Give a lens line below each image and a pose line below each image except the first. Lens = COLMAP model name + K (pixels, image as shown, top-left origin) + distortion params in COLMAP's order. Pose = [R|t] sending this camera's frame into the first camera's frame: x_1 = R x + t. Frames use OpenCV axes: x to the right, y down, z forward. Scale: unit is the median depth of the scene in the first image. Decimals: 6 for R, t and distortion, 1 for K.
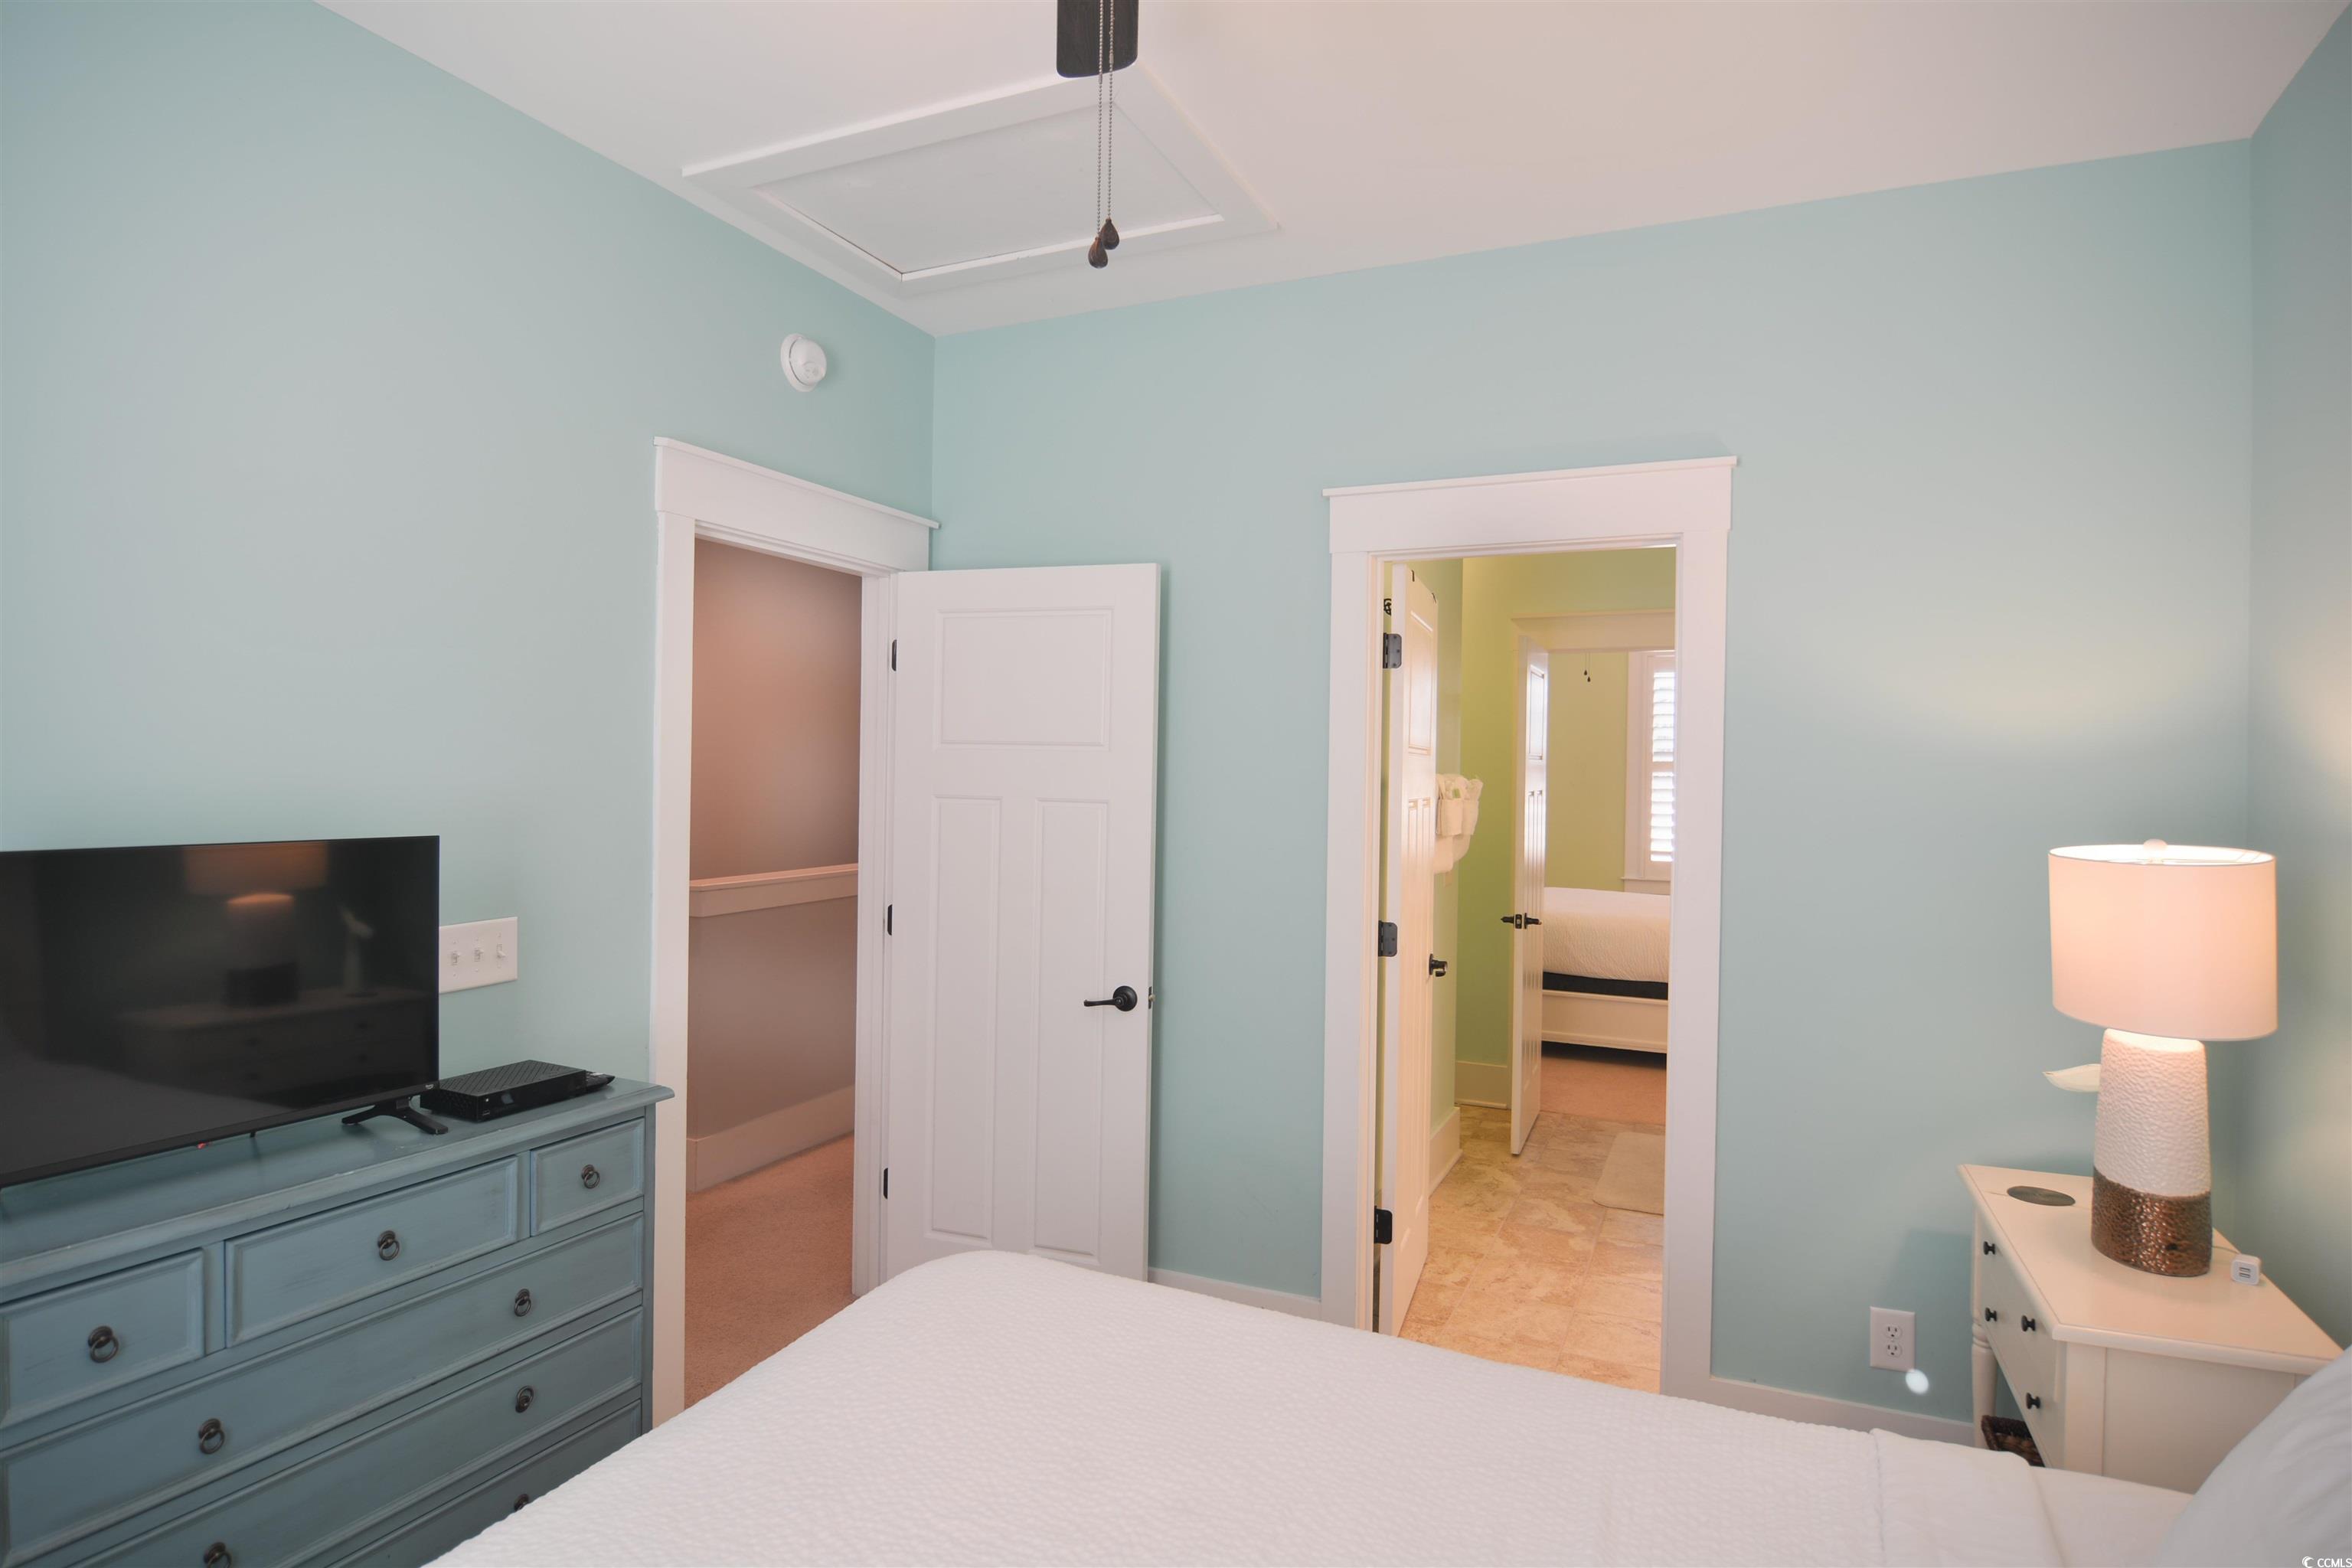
lens RADIAL K [[1257.6, 0, 1179.1], [0, 1257.6, 782.2], [0, 0, 1]] dist [-0.012965, -0.005032]
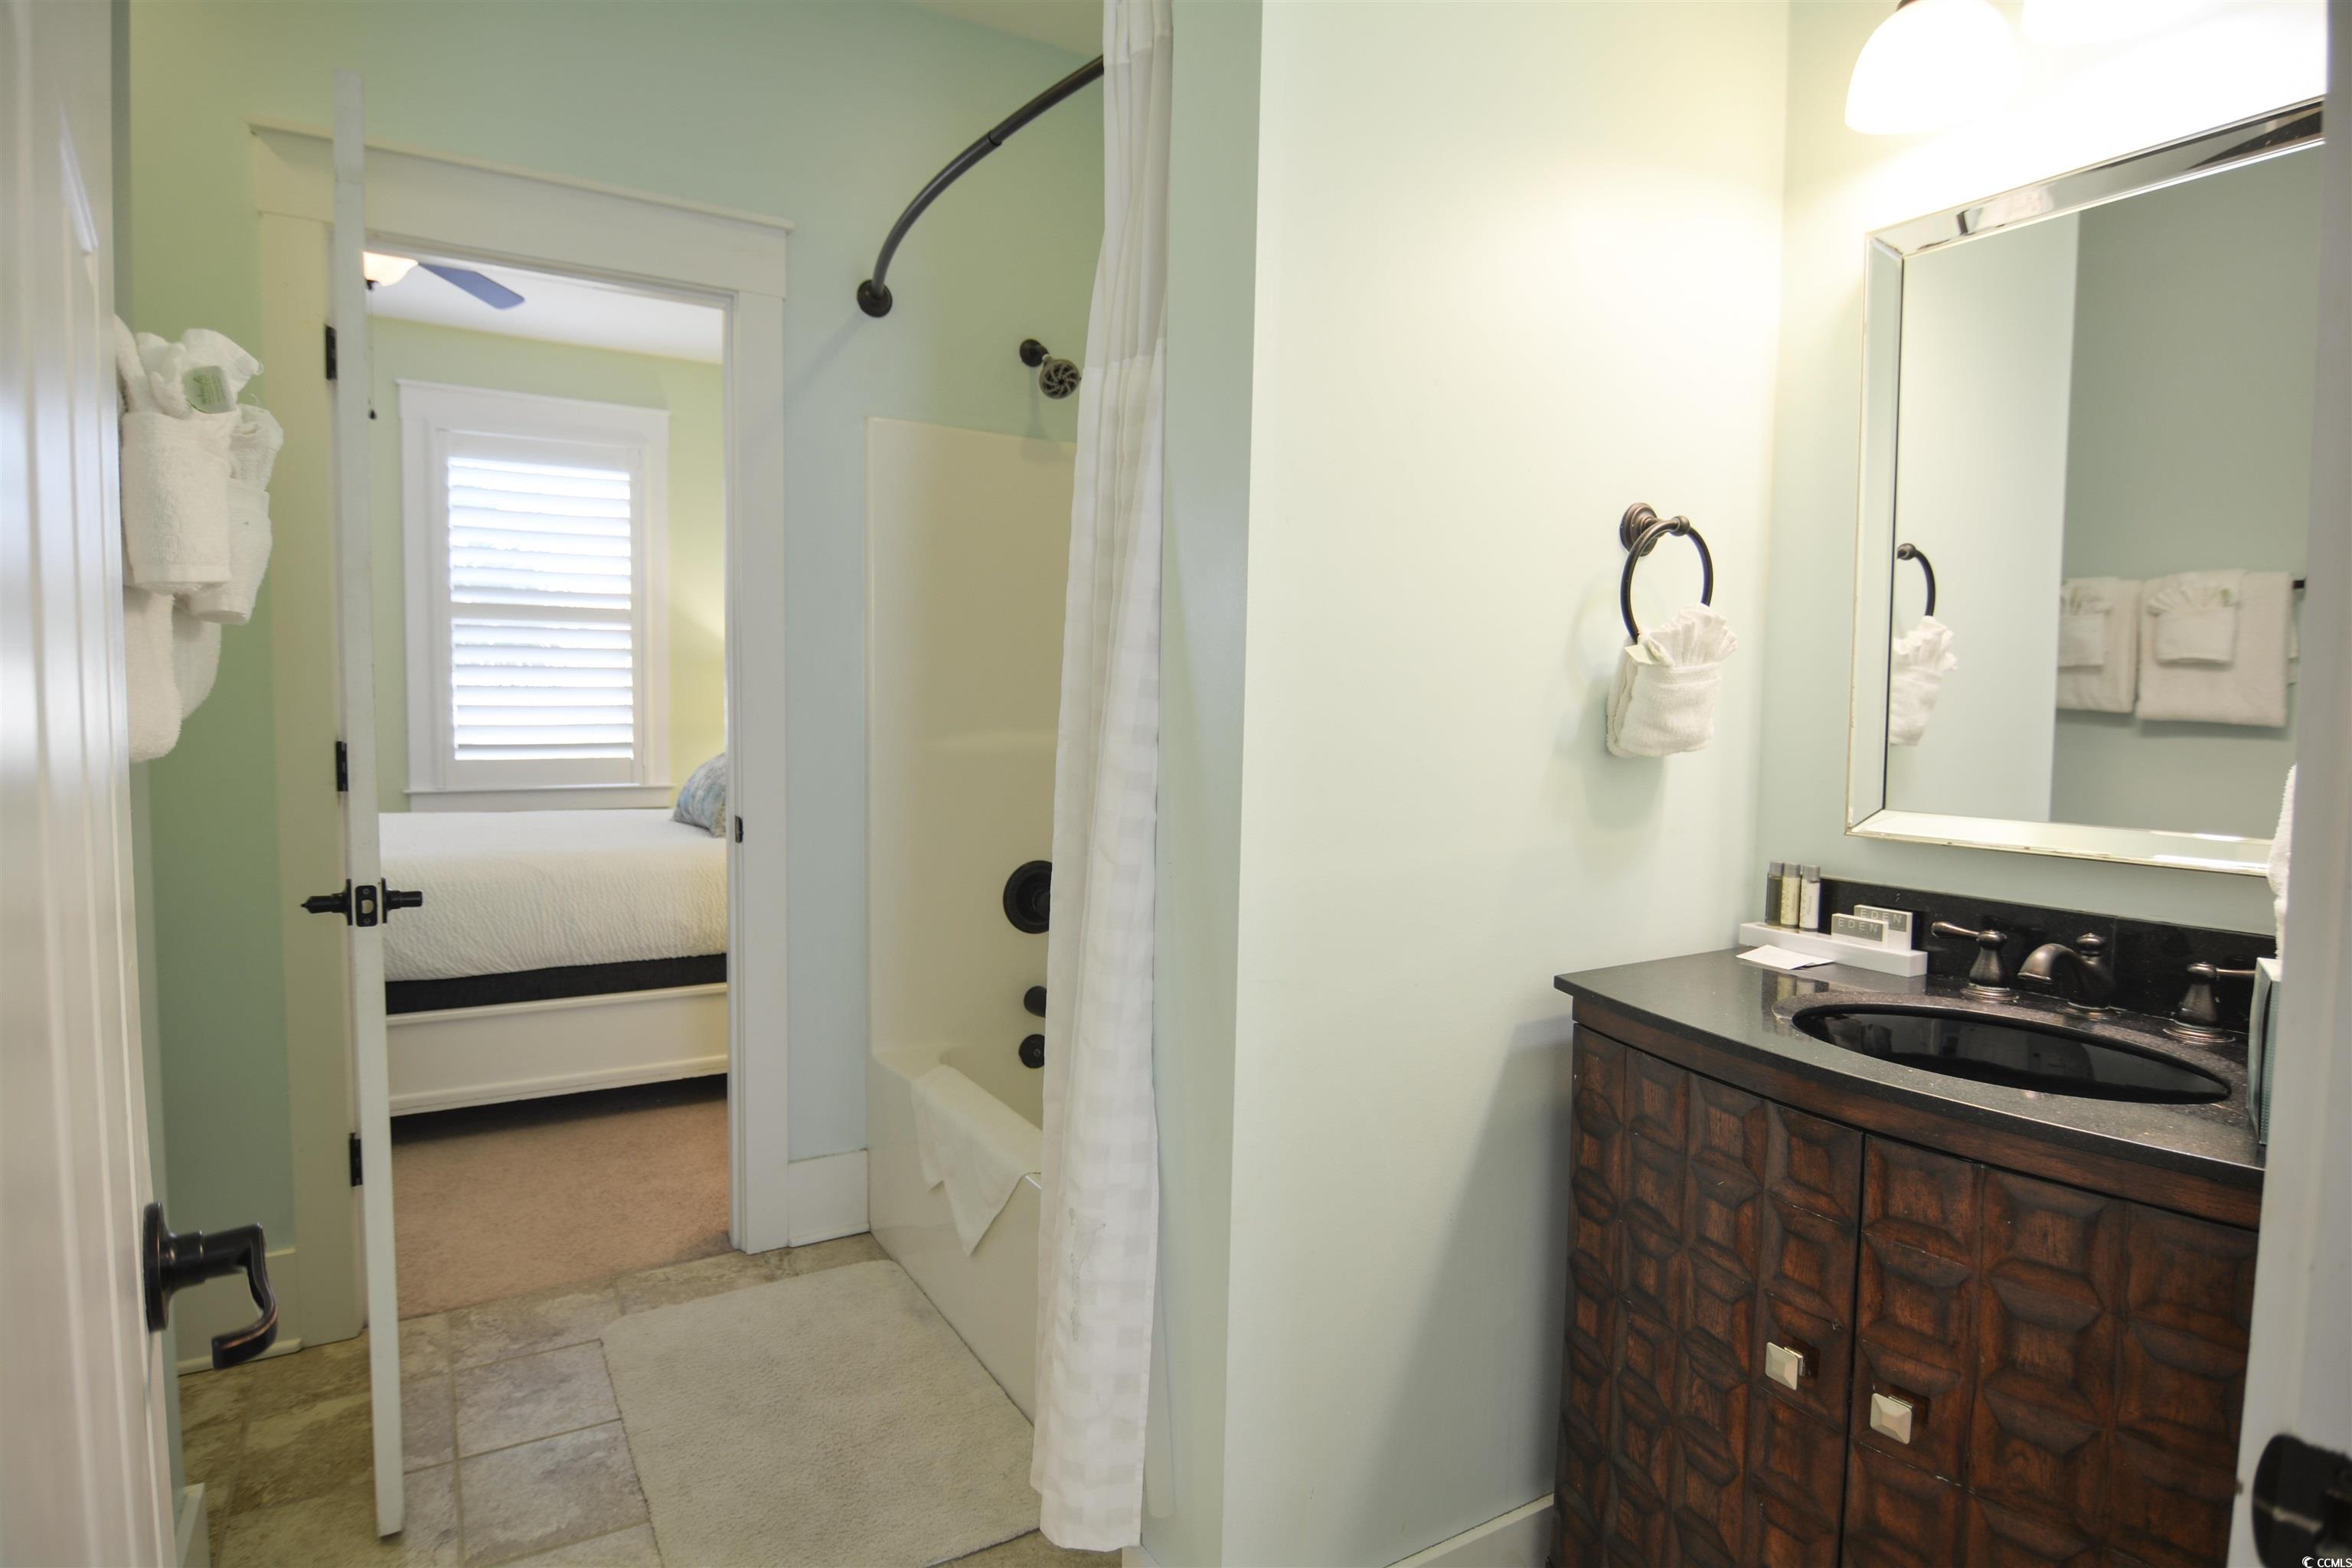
lens RADIAL K [[1257.6, 0, 1186.5], [0, 1257.6, 790.6], [0, 0, 1]] dist [-0.012965, -0.005032]
pose [[0.560021, -0.060726, 0.826250, 0.076726], [-0.003497, 0.997128, 0.075656, 0.035315], [-0.828471, -0.045258, 0.558200, 0.423023]]
